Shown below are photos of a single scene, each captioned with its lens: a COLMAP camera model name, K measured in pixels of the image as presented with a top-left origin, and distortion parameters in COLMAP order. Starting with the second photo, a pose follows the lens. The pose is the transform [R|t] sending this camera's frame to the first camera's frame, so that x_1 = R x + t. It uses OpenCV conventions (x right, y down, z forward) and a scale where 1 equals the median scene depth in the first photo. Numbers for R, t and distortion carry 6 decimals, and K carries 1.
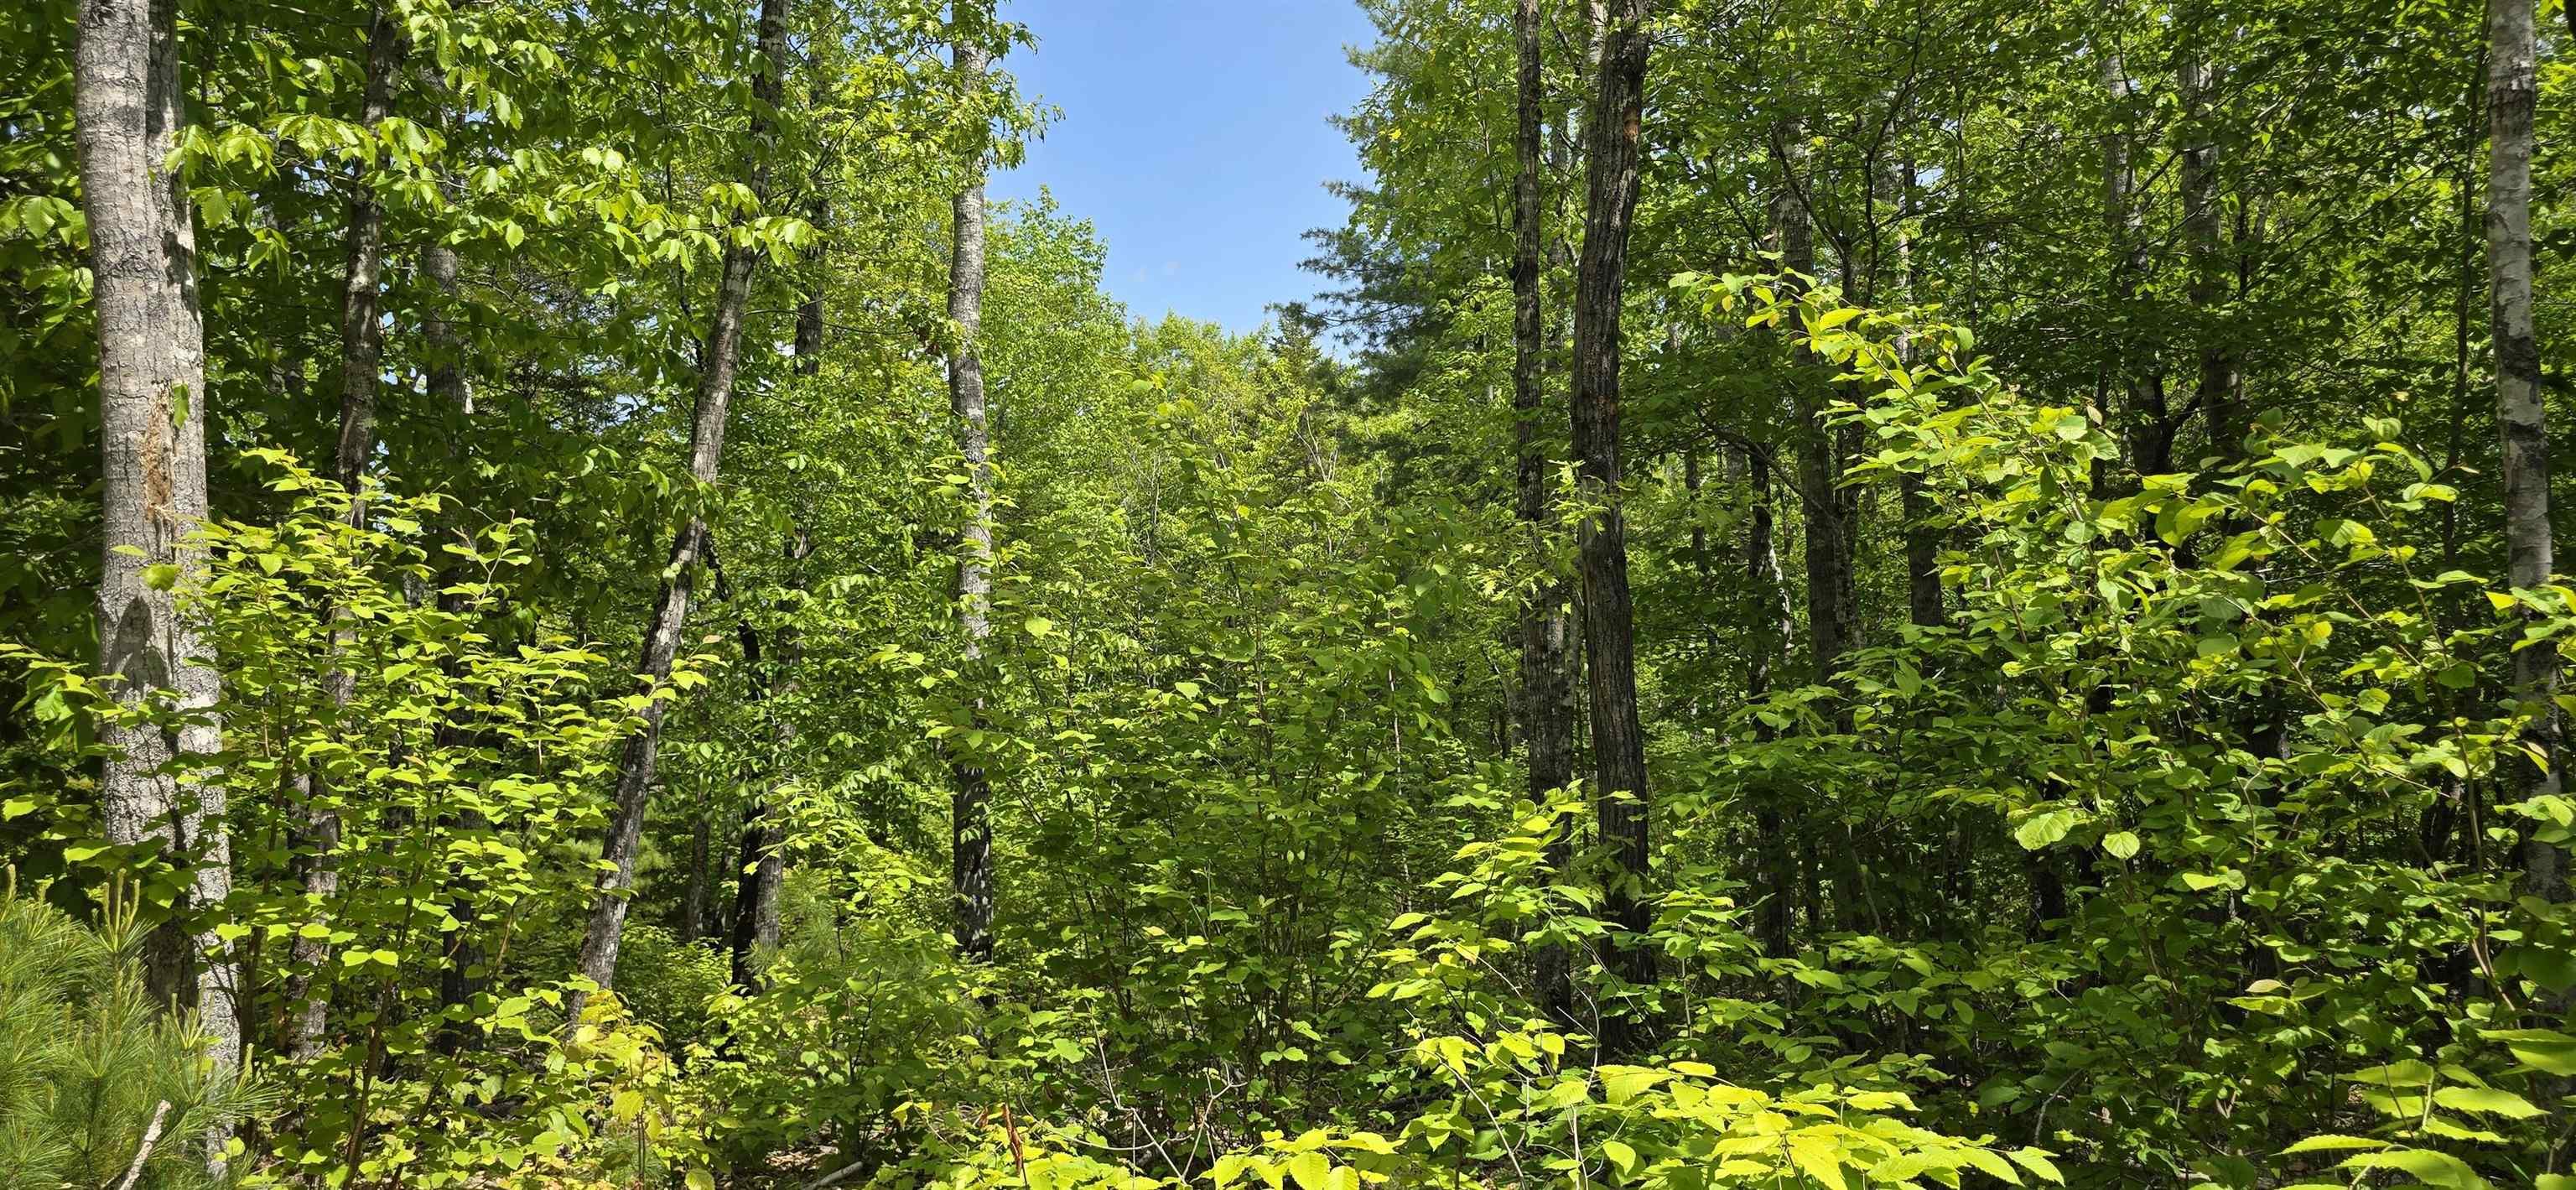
lens RADIAL K [[1729.7, 0, 1307.8], [0, 1729.7, 584.1], [0, 0, 1]] dist [0.092397, -0.085271]
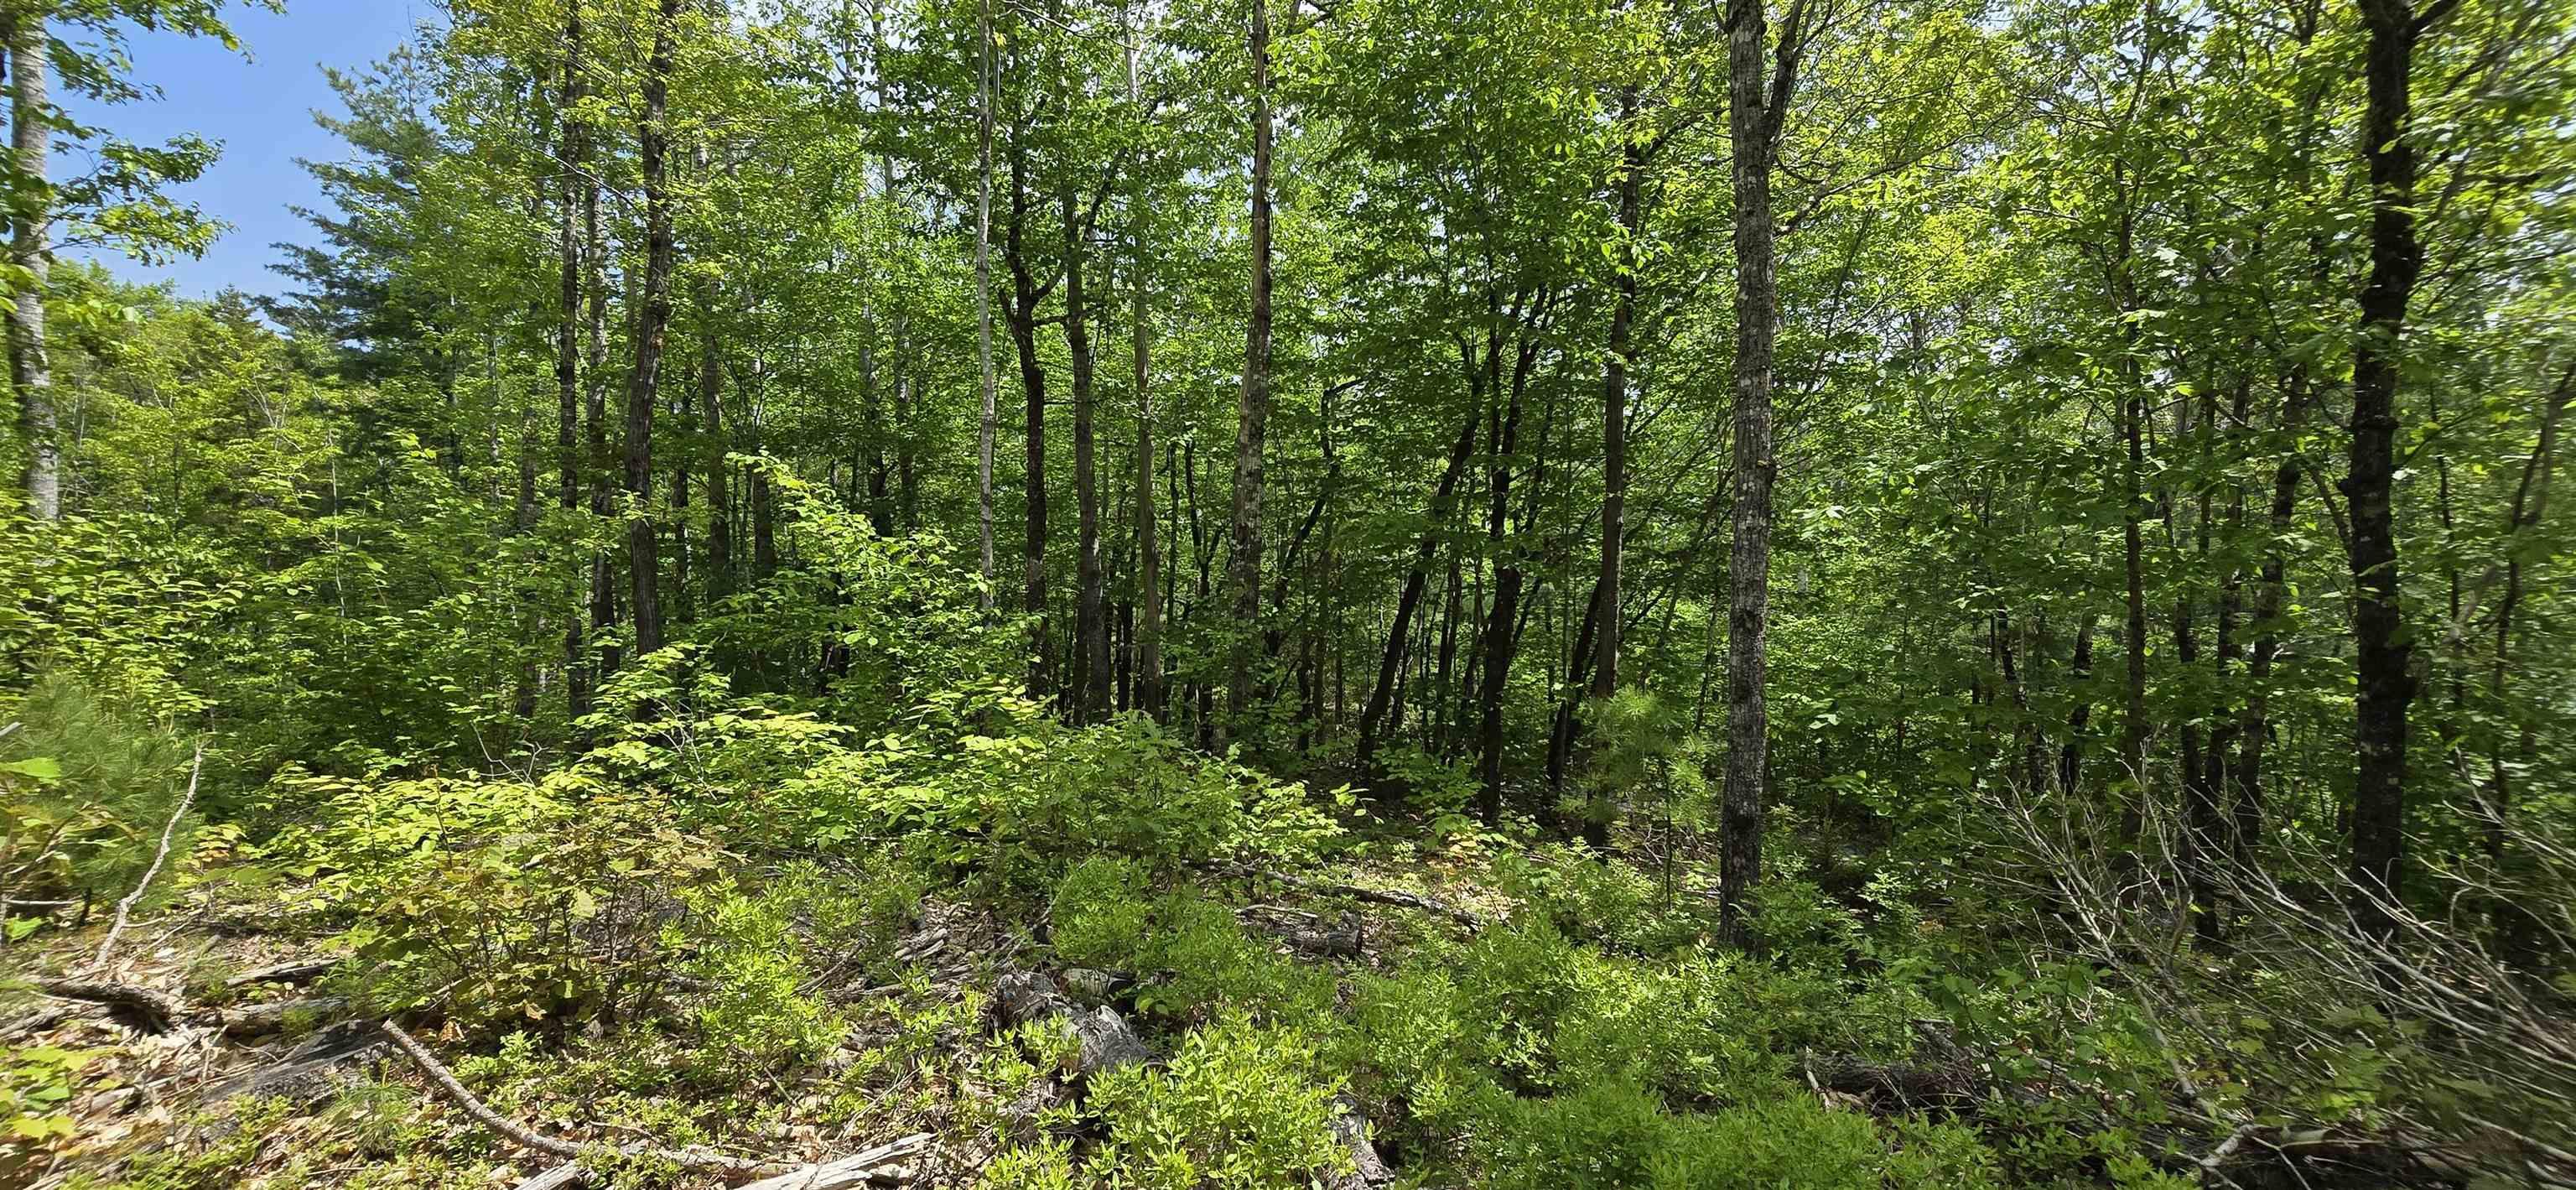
lens RADIAL K [[1057.2, 0, 1276.0], [0, 1057.2, 603.0], [0, 0, 1]] dist [0.020615, -0.011880]
pose [[0.684323, 0.006306, 0.729151, -0.072699], [-0.058005, 0.997265, 0.045813, -0.010037], [-0.726868, -0.073645, 0.682817, -0.141198]]
